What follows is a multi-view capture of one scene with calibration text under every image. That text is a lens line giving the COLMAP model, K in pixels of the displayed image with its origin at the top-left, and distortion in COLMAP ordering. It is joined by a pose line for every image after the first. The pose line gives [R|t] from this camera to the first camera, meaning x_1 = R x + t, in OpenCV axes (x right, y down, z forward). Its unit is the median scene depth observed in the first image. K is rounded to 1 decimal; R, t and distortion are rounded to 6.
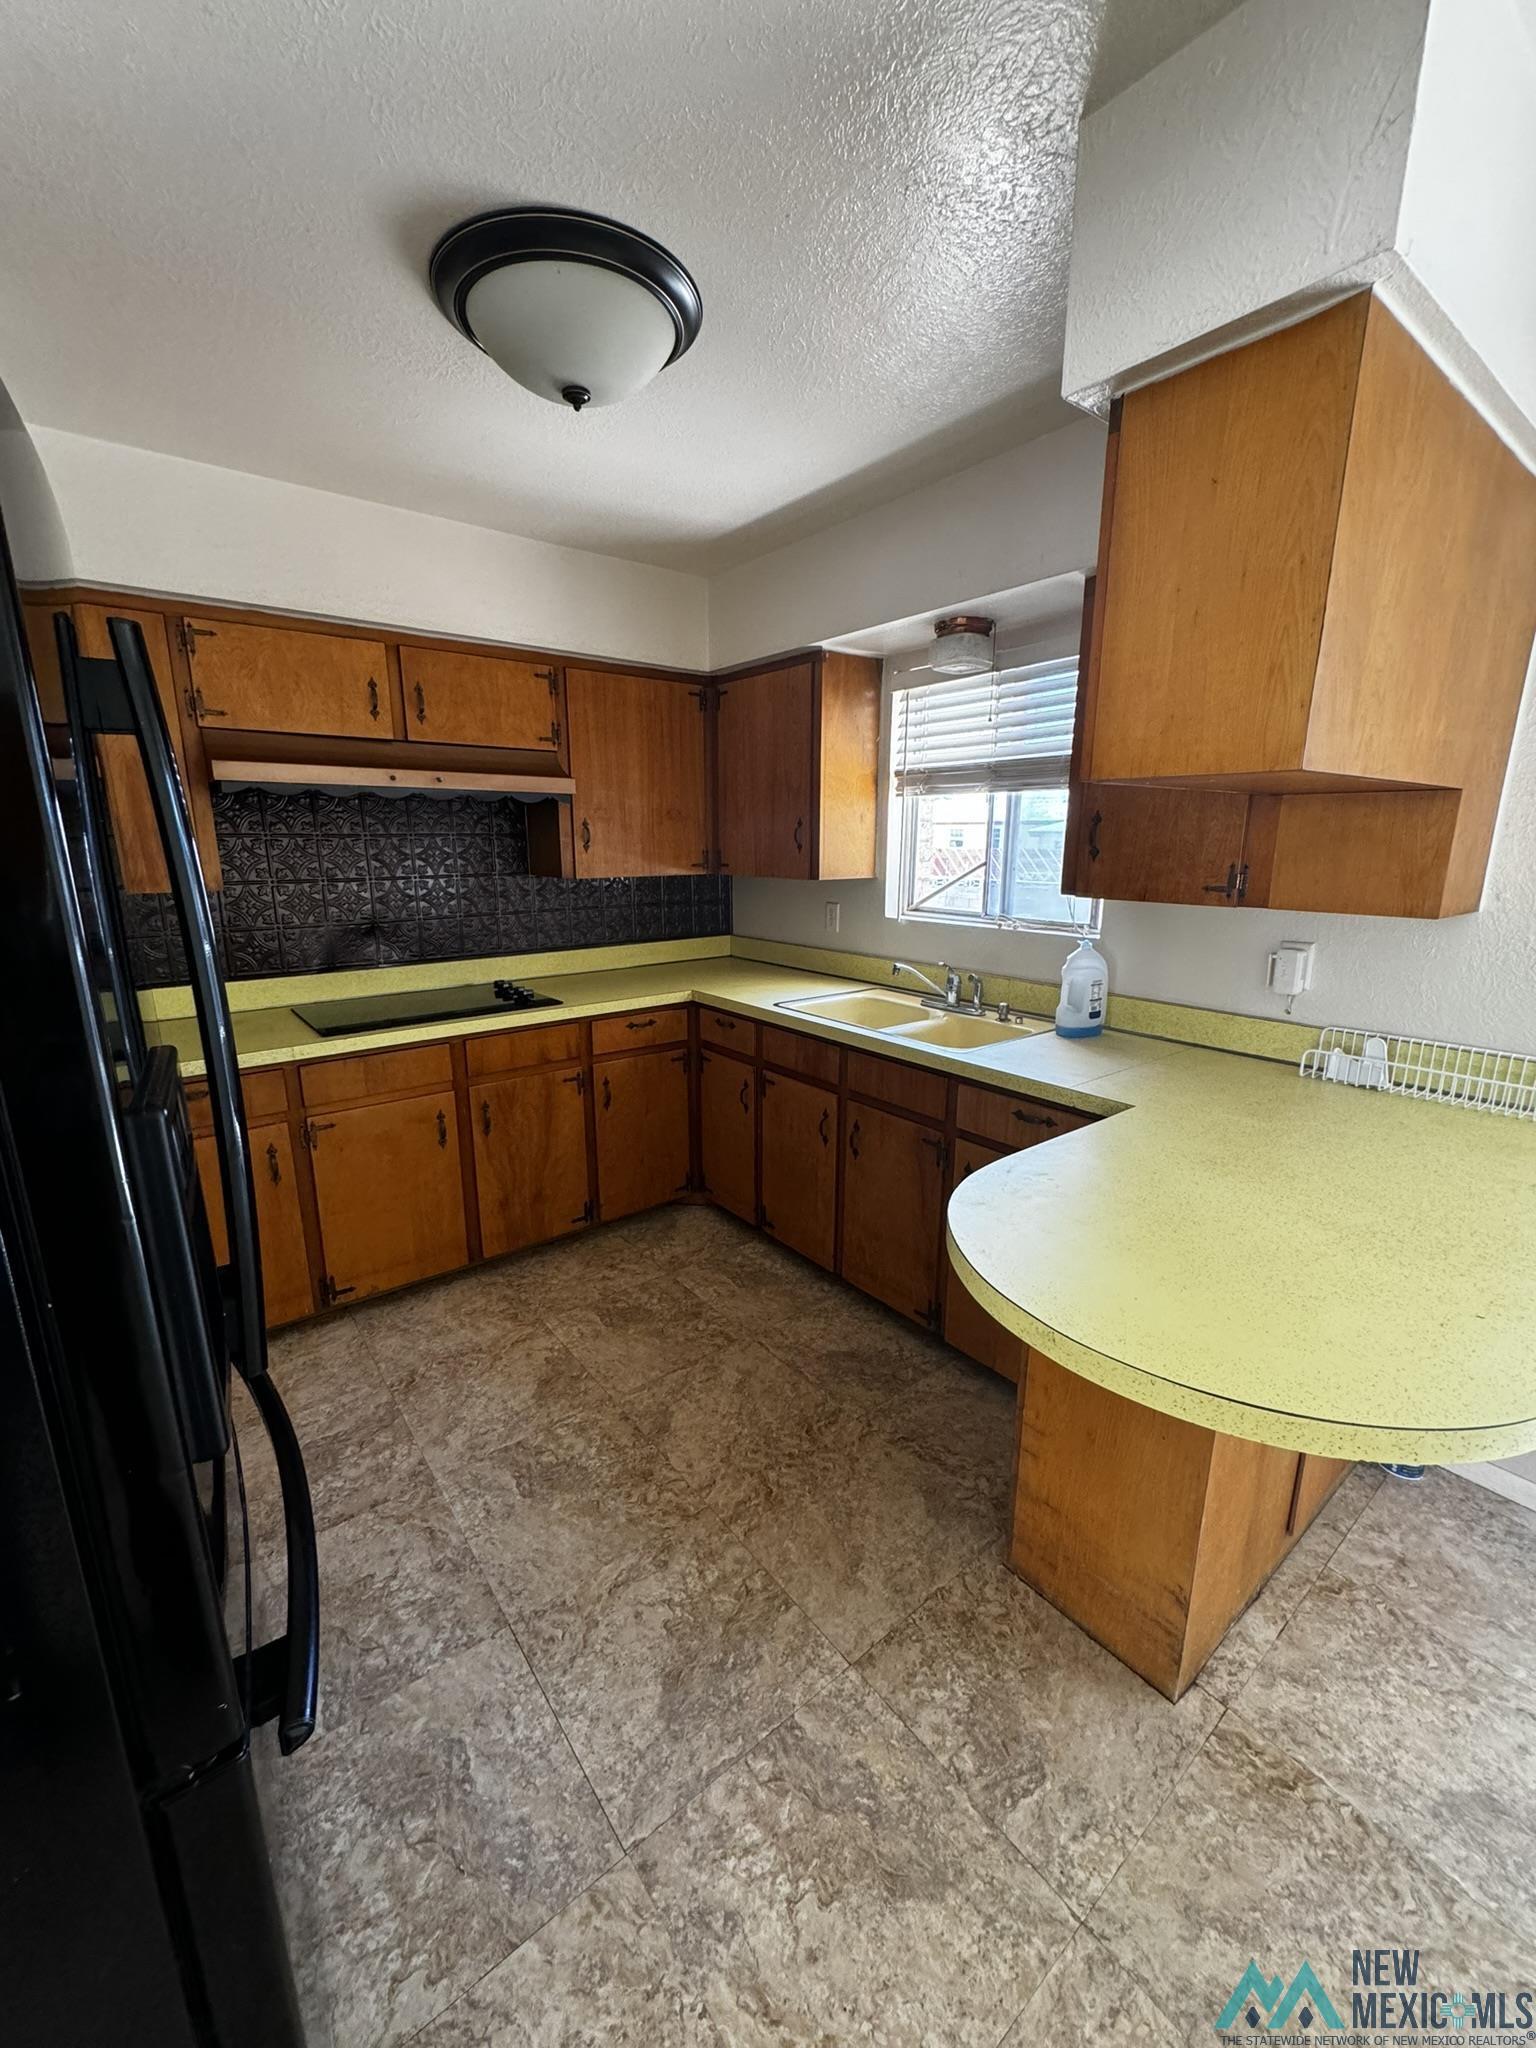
lens RADIAL K [[827.4, 0, 766.5], [0, 827.4, 1020.2], [0, 0, 1]] dist [-0.003741, 0.000081]
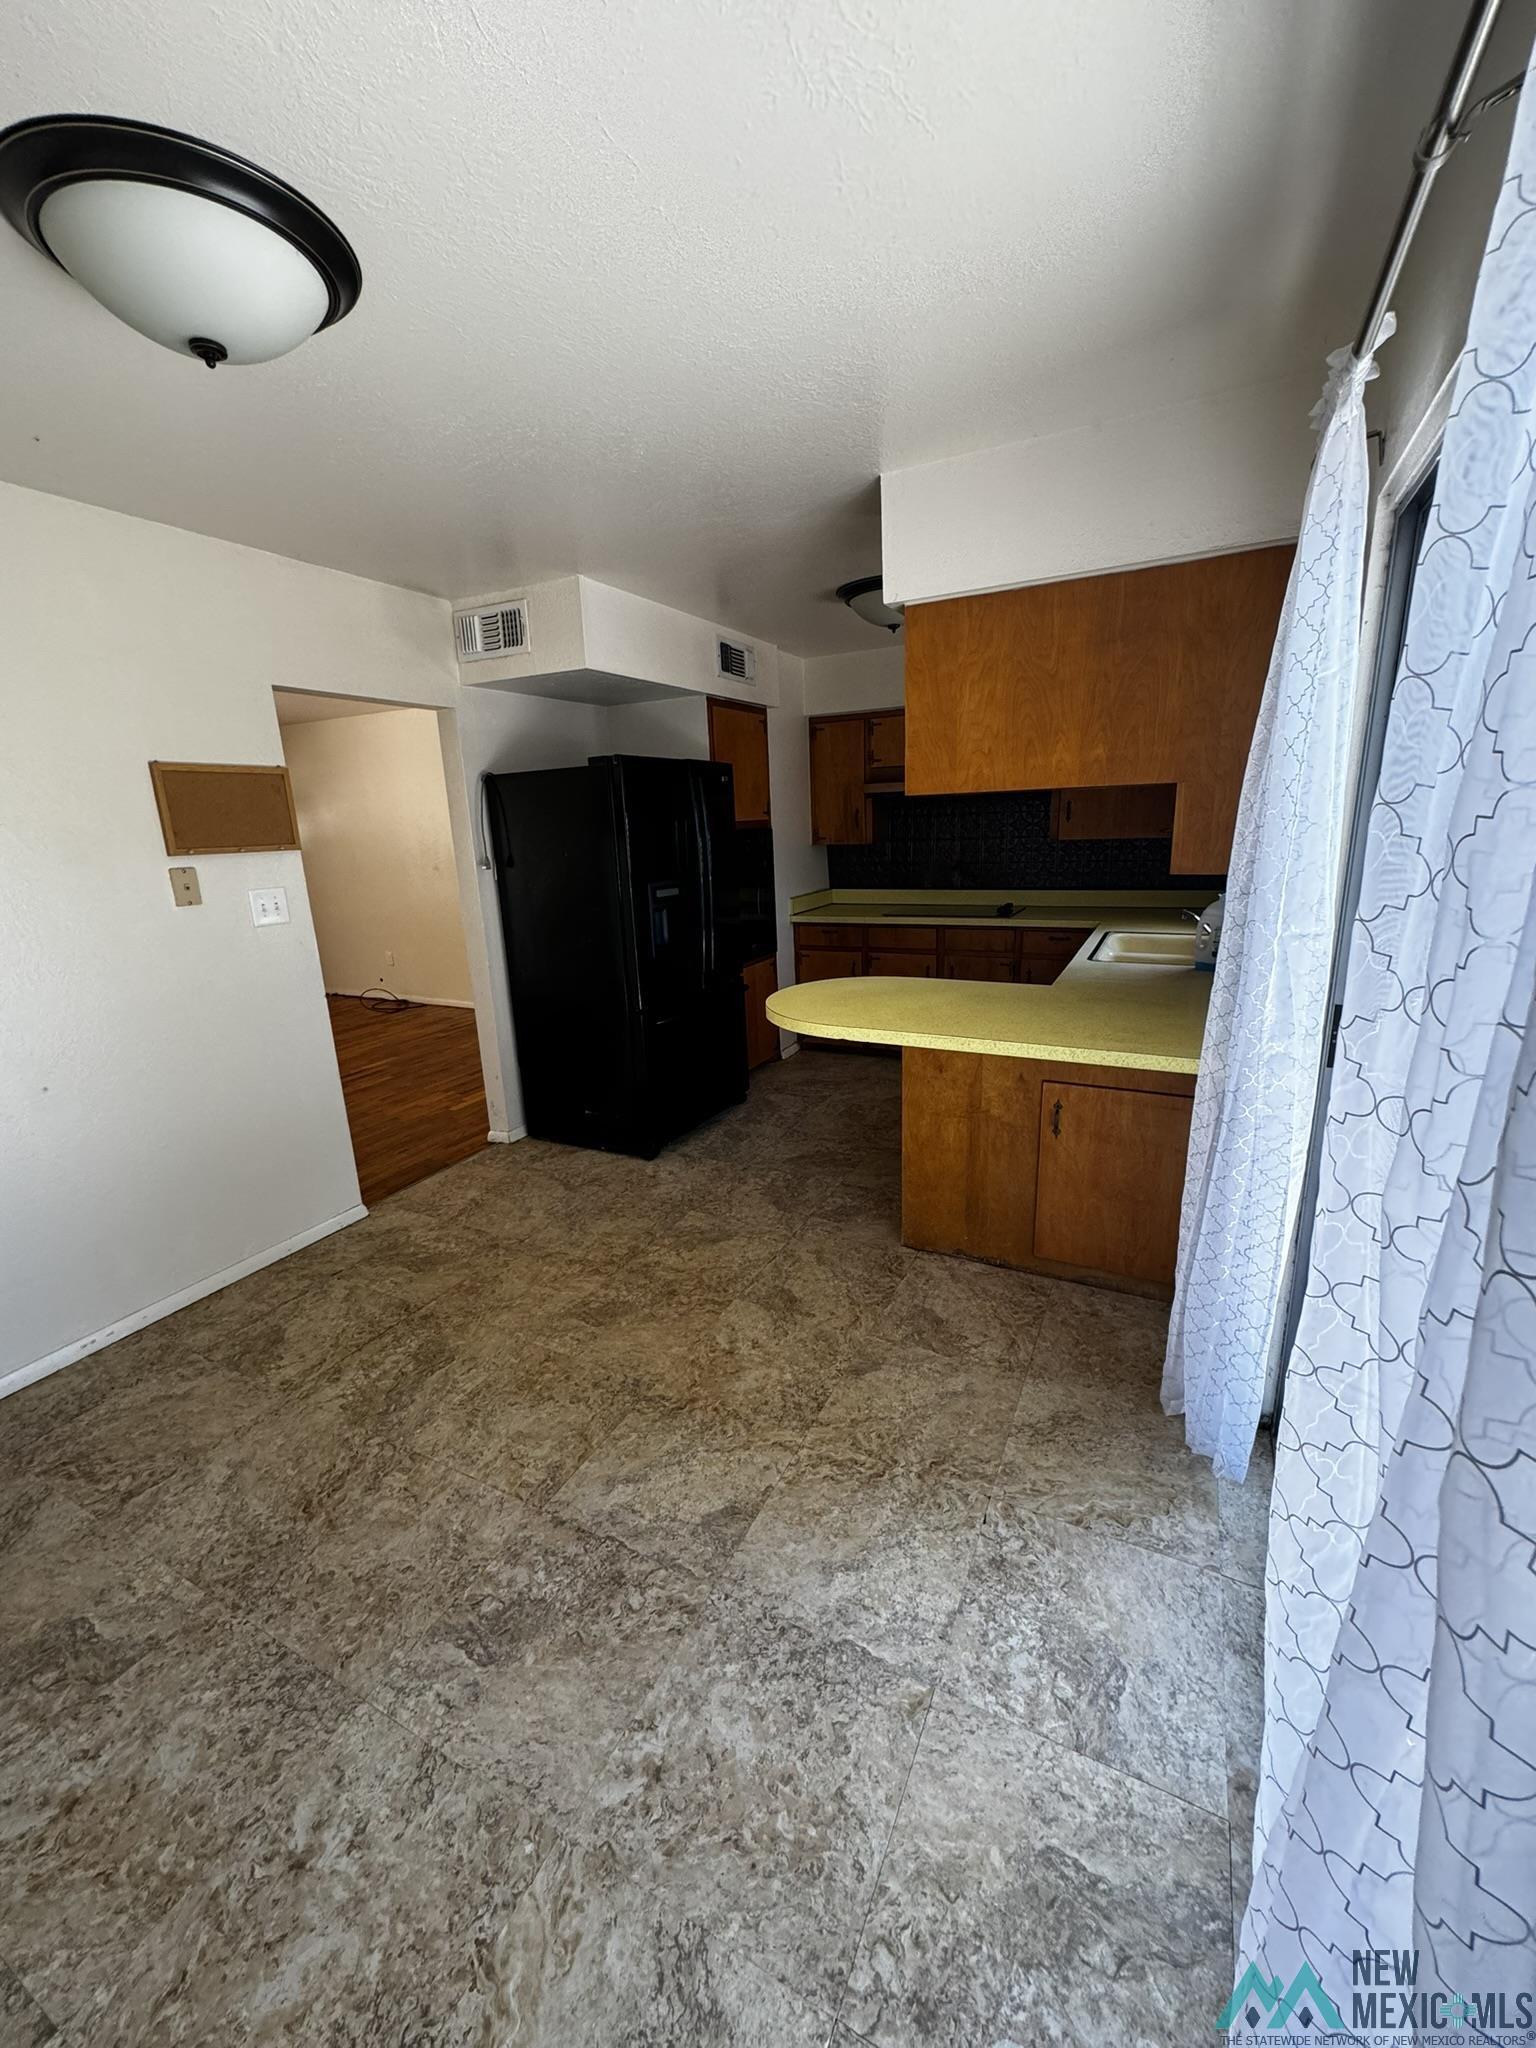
lens RADIAL K [[817.0, 0, 755.5], [0, 817.0, 1022.4], [0, 0, 1]] dist [-0.001013, 0.000386]
pose [[0.407690, 0.208144, -0.889081, 1.019515], [-0.158614, 0.975014, 0.155529, 0.011208], [0.899239, 0.077613, 0.430518, -0.126227]]
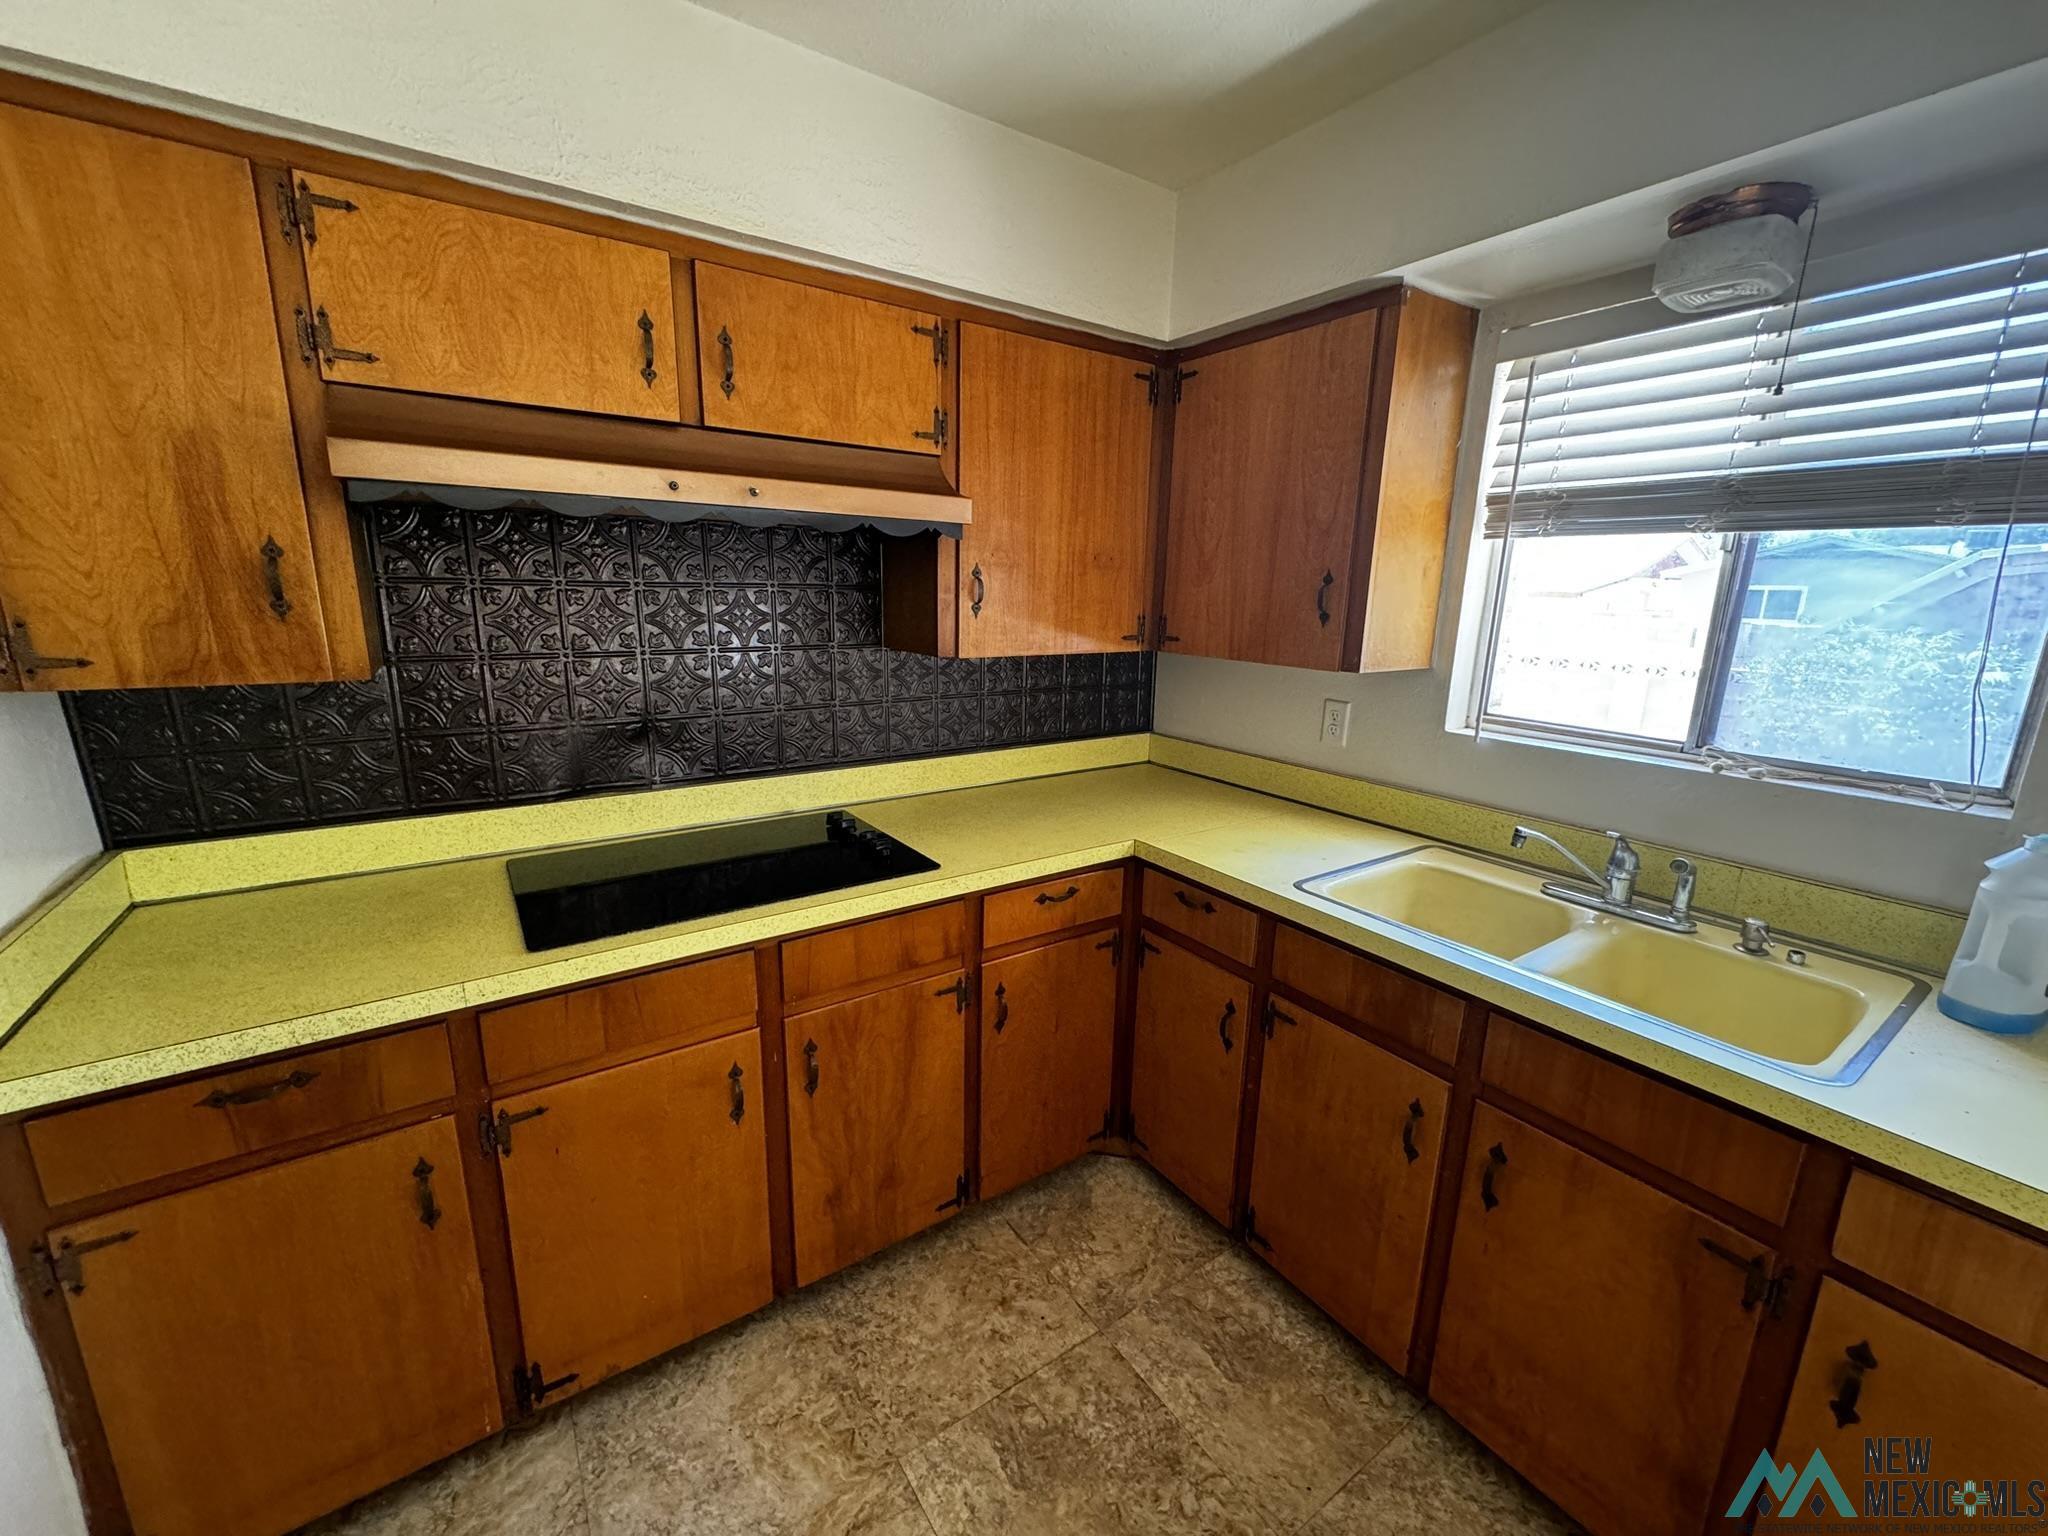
lens RADIAL K [[827.4, 0, 1016.4], [0, 827.4, 767.4], [0, 0, 1]] dist [-0.003741, 0.000081]
pose [[0.997139, 0.035686, -0.066633, -0.152365], [-0.035867, 0.999355, -0.001514, -0.094631], [0.066536, 0.003900, 0.997776, 0.397122]]
